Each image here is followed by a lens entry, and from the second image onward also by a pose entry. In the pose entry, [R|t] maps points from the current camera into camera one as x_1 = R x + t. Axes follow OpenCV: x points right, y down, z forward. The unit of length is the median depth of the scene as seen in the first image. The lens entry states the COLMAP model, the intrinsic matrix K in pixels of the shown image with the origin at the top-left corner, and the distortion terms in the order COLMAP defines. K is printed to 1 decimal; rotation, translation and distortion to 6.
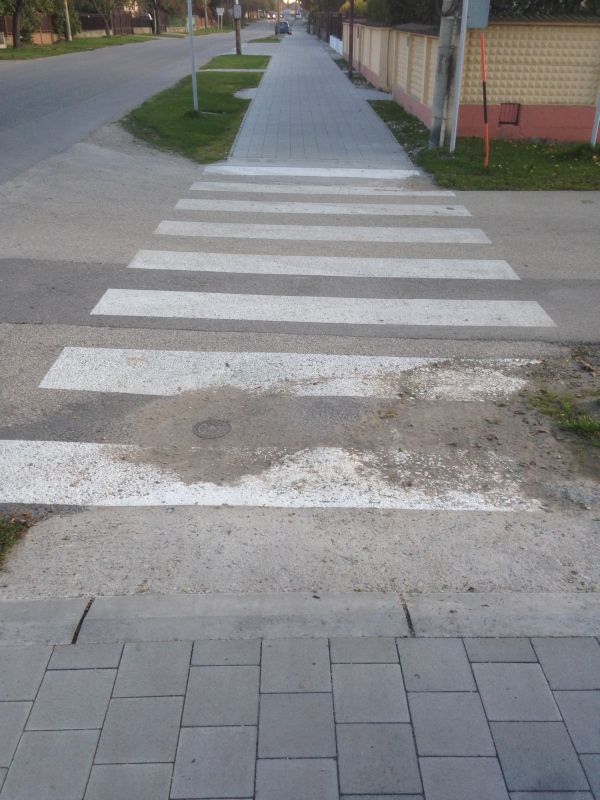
lens RADIAL K [[748.1, 0, 308.0], [0, 748.1, 410.6], [0, 0, 1]] dist [0.127525, -0.178367]
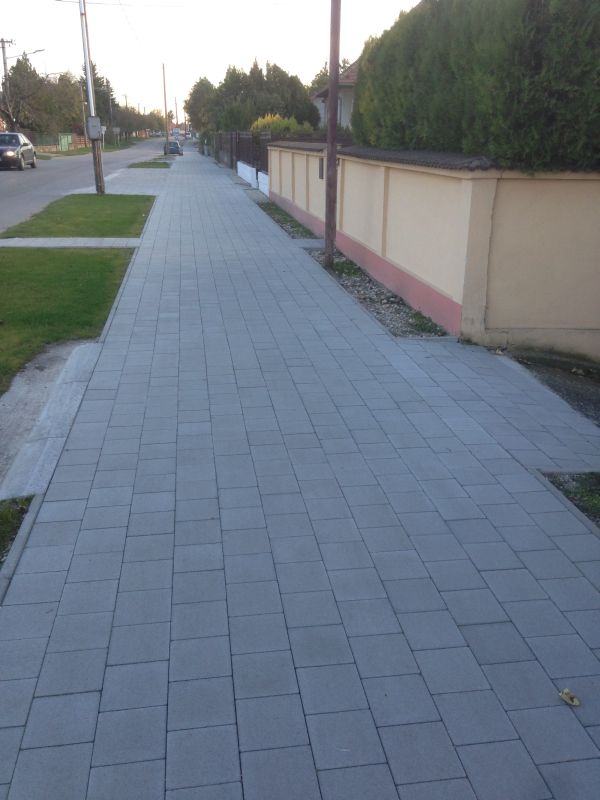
lens RADIAL K [[739.7, 0, 310.2], [0, 739.7, 400.5], [0, 0, 1]] dist [0.170248, -0.229995]
pose [[0.990051, -0.043402, 0.133847, -0.012031], [0.061586, 0.988949, -0.134861, -0.210995], [-0.126515, 0.141763, 0.981783, 0.407517]]
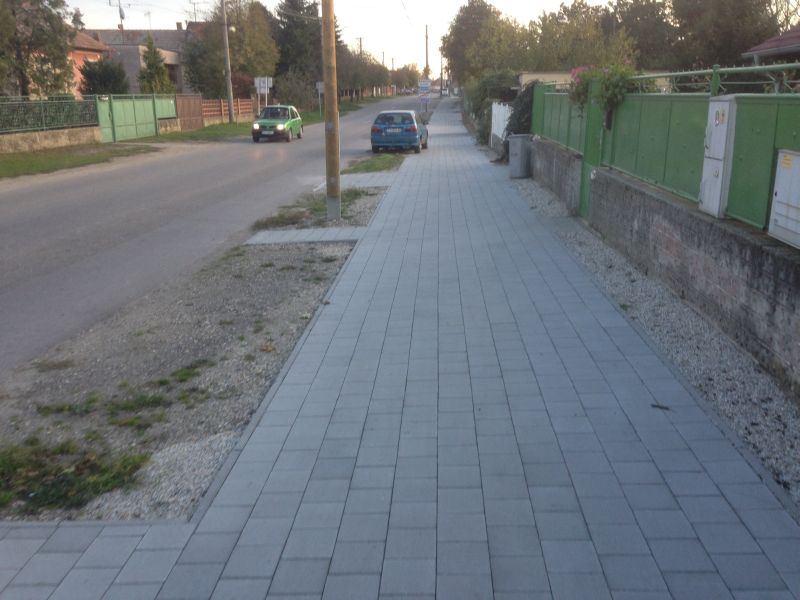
lens RADIAL K [[724.8, 0, 403.5], [0, 724.8, 325.8], [0, 0, 1]] dist [0.167372, -0.225137]
pose [[0.997945, 0.006932, -0.063696, -0.030208], [-0.017523, 0.985757, -0.167261, -0.999992], [0.061629, 0.168034, 0.983853, 1.929724]]
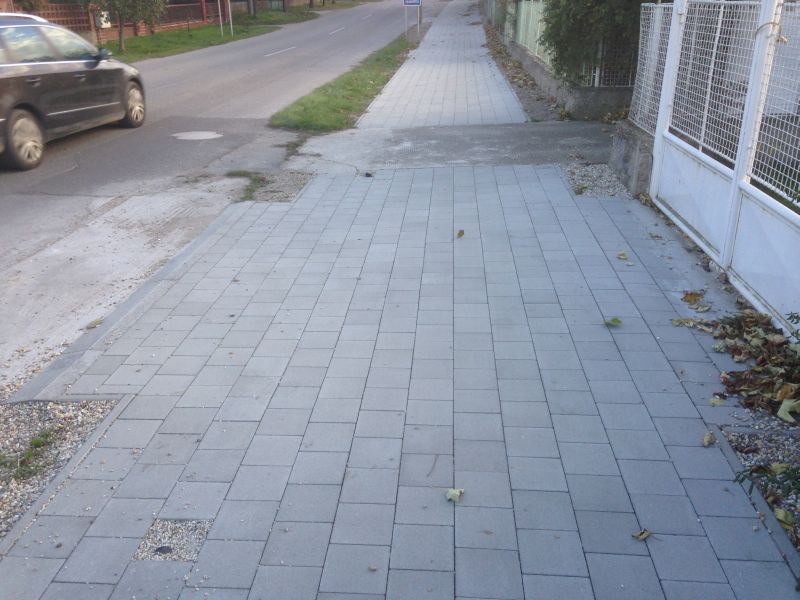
lens RADIAL K [[739.2, 0, 402.7], [0, 739.2, 296.9], [0, 0, 1]] dist [0.170199, -0.229500]
pose [[0.996727, 0.002332, -0.080806, -0.031540], [-0.010105, 0.995338, -0.095920, -1.390950], [0.080205, 0.096423, 0.992104, 2.713395]]
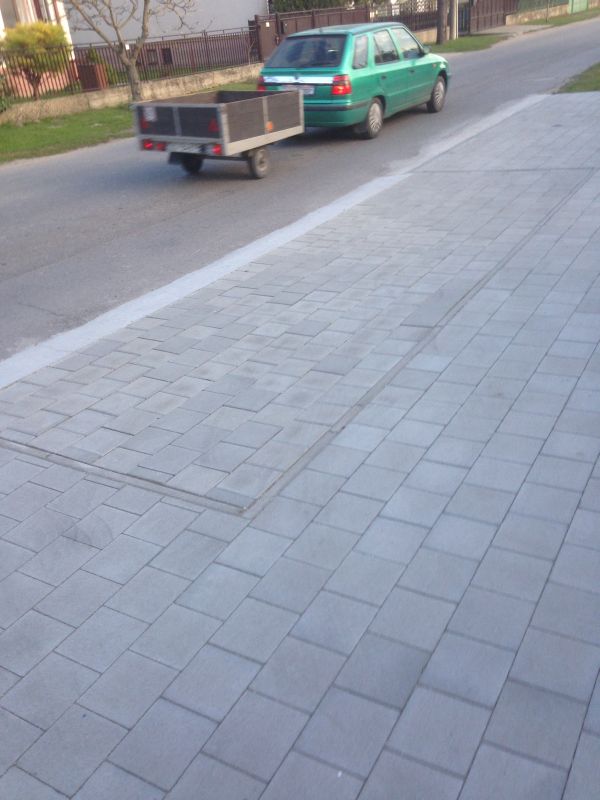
lens RADIAL K [[729.1, 0, 303.2], [0, 729.1, 381.3], [0, 0, 1]] dist [0.254476, -0.298256]
pose [[0.853921, 0.140245, -0.501149, -0.004609], [-0.141284, 0.989310, 0.036117, -0.583223], [0.500857, 0.039963, 0.864607, 1.120870]]
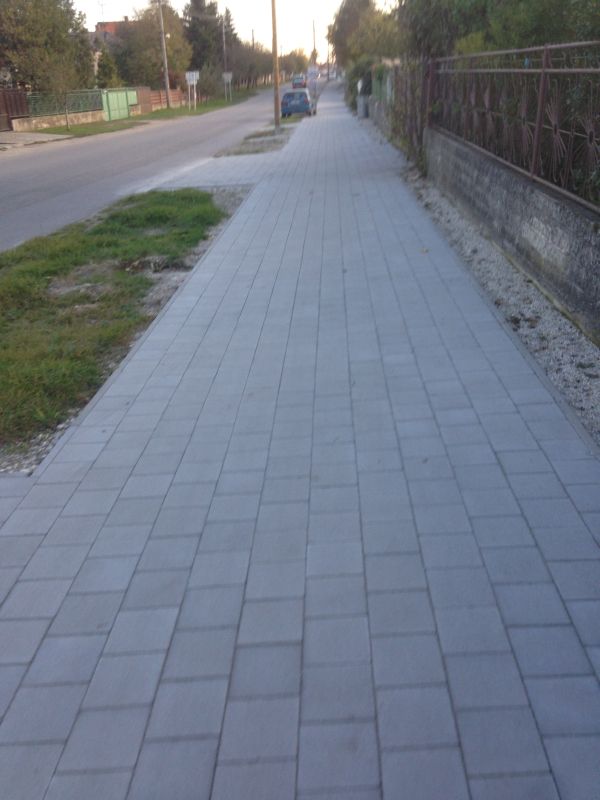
lens RADIAL K [[777.1, 0, 269.7], [0, 777.1, 328.7], [0, 0, 1]] dist [0.217462, -0.010303]
pose [[0.994605, -0.027776, -0.099943, -0.011726], [0.010506, 0.985503, -0.169334, -0.739954], [0.103198, 0.167370, 0.980478, 1.423743]]
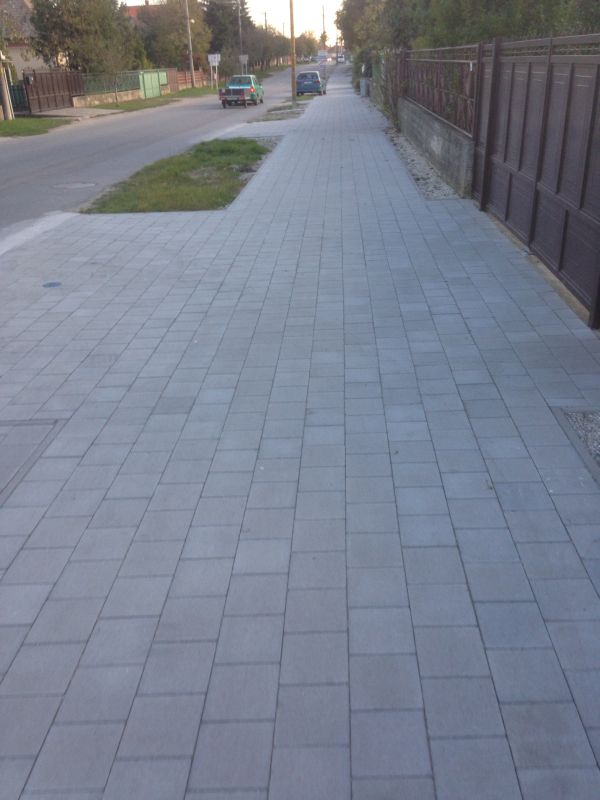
lens RADIAL K [[726.9, 0, 300.3], [0, 726.9, 417.7], [0, 0, 1]] dist [0.145394, -0.218772]
pose [[0.996940, -0.016284, -0.076451, -0.006391], [0.014192, 0.999512, -0.027833, -0.650534], [0.076867, 0.026663, 0.996685, 1.252168]]
